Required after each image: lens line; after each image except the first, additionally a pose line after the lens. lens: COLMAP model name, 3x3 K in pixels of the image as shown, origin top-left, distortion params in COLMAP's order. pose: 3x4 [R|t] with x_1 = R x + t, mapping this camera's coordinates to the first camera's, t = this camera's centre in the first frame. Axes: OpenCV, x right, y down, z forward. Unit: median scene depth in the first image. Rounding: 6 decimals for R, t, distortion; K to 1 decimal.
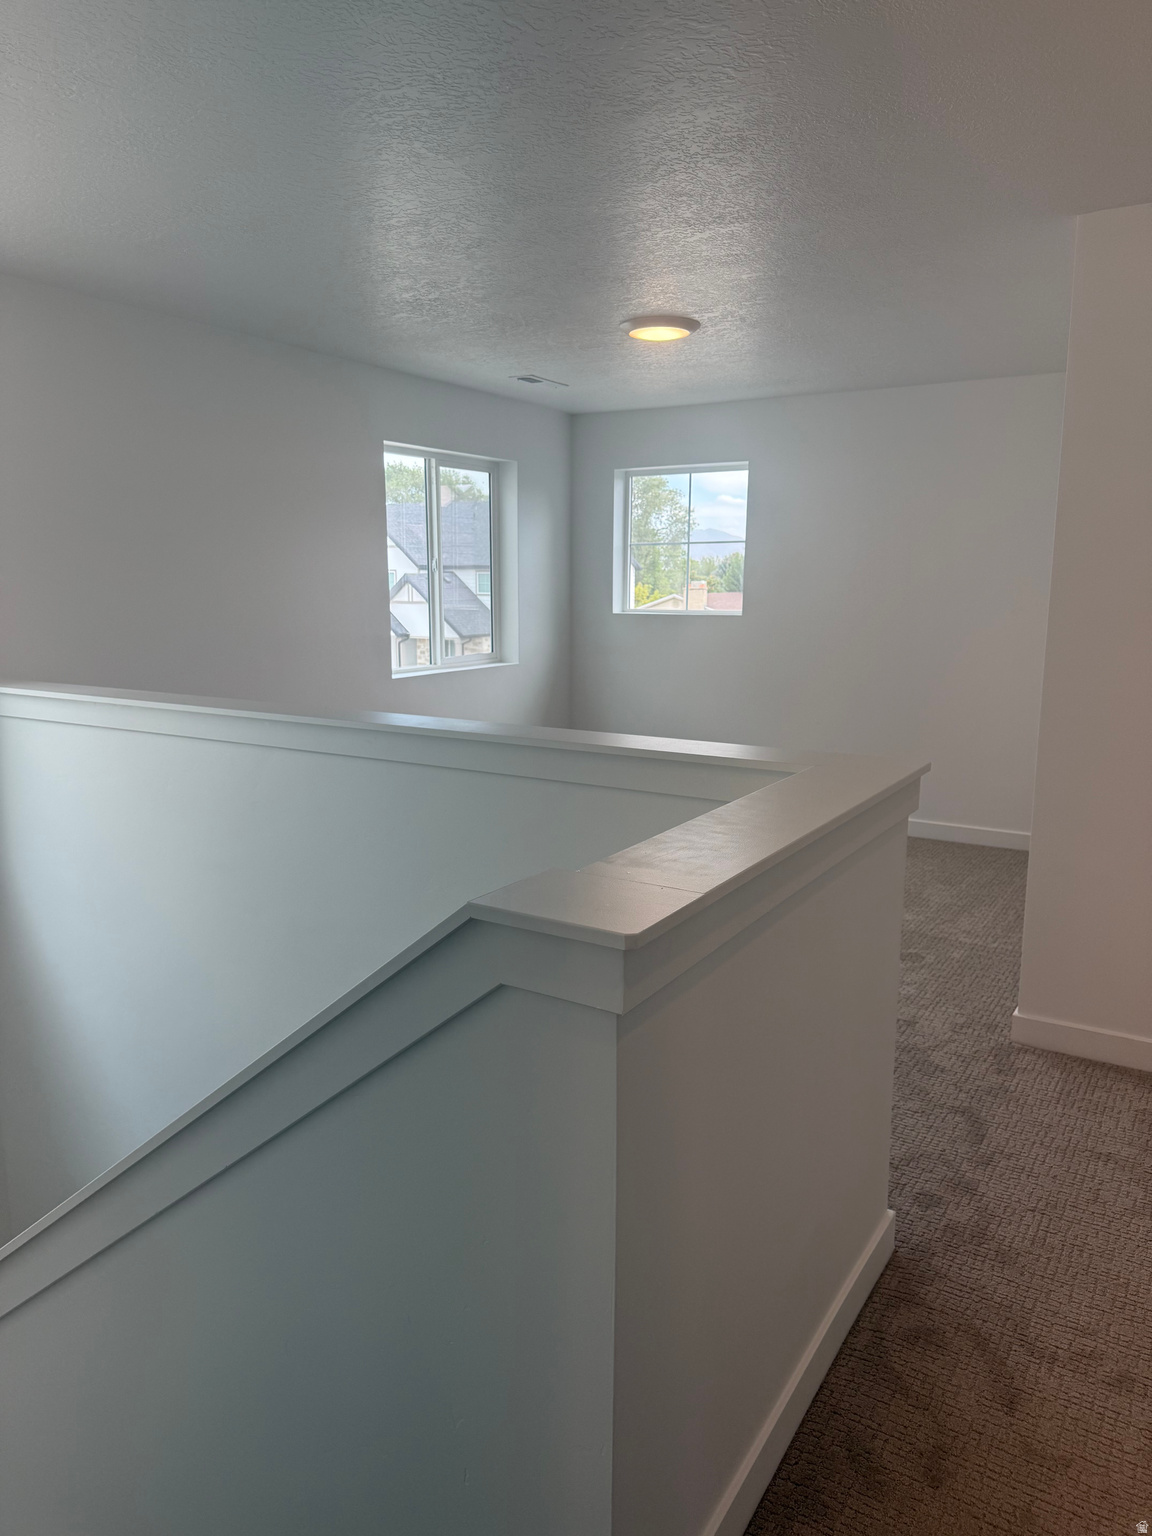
lens RADIAL K [[1065.1, 0, 576.0], [0, 1065.1, 768.0], [0, 0, 1]] dist [0.139445, -0.262550]
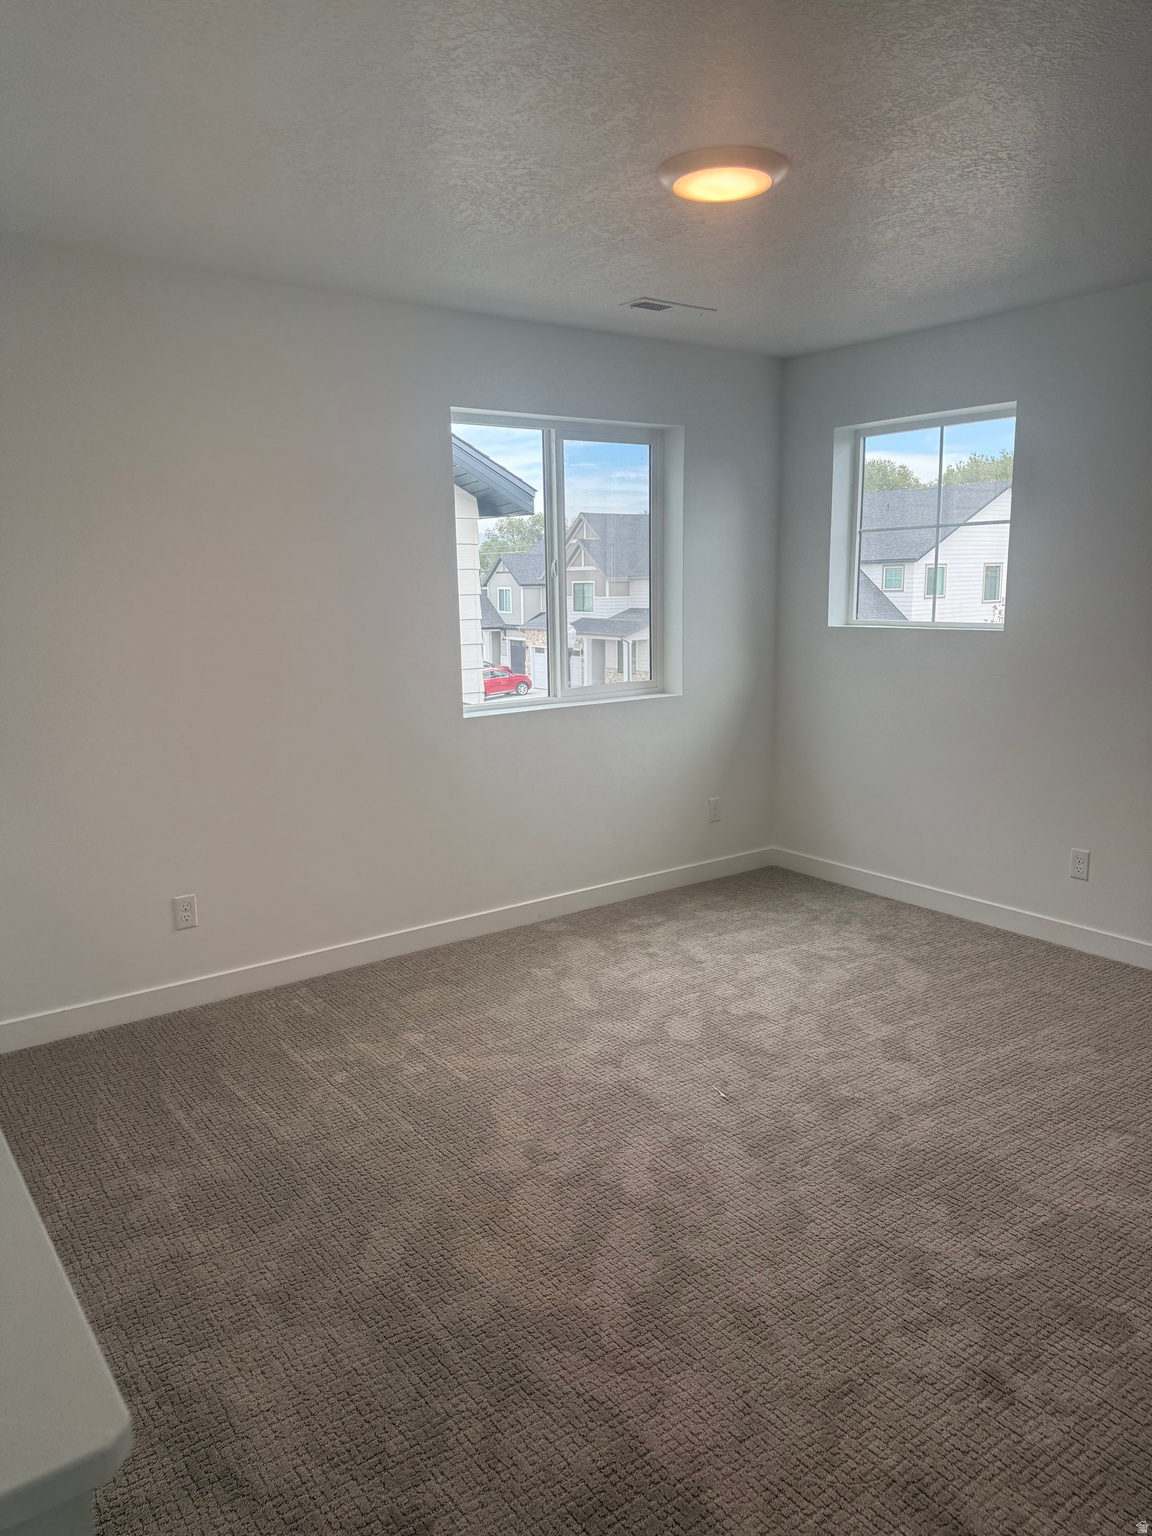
lens RADIAL K [[1084.4, 0, 576.0], [0, 1084.4, 768.0], [0, 0, 1]] dist [0.000187, -0.001147]
pose [[0.929130, 0.045198, -0.366980, 0.163062], [-0.045104, 0.998943, 0.008834, -0.051856], [0.366991, 0.008344, 0.930187, 0.276511]]
